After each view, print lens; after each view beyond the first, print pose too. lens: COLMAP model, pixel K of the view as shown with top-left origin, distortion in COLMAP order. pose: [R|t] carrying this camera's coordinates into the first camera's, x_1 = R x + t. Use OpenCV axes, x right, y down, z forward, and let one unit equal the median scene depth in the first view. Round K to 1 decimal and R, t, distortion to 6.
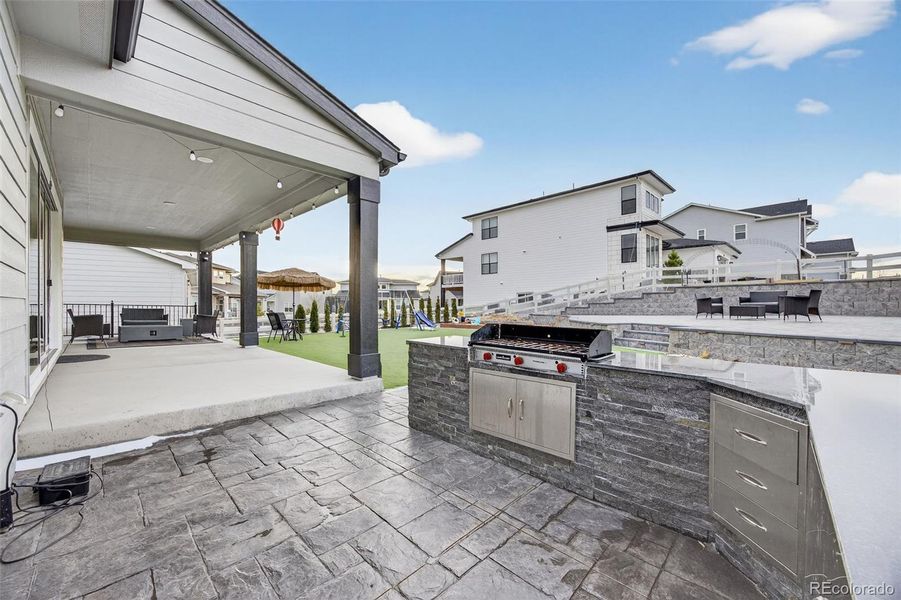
lens RADIAL K [[353.0, 0, 447.0], [0, 353.0, 305.1], [0, 0, 1]] dist [-0.004467, -0.000056]
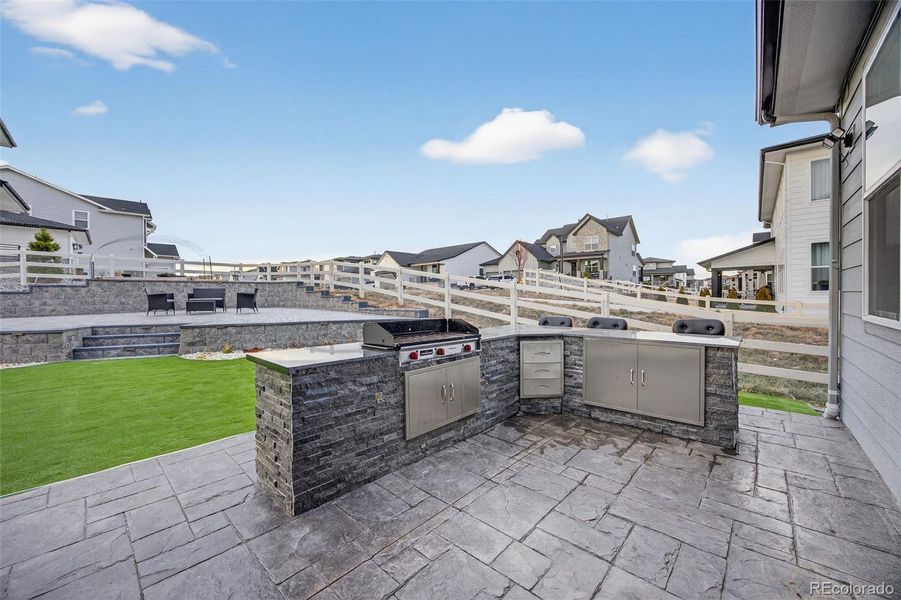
lens RADIAL K [[353.0, 0, 446.6], [0, 353.0, 297.4], [0, 0, 1]] dist [-0.004467, -0.000056]
pose [[-0.043726, -0.000325, 0.999044, -0.350470], [0.008639, 0.999962, 0.000703, -0.005579], [-0.999006, 0.008661, -0.043721, 0.393278]]
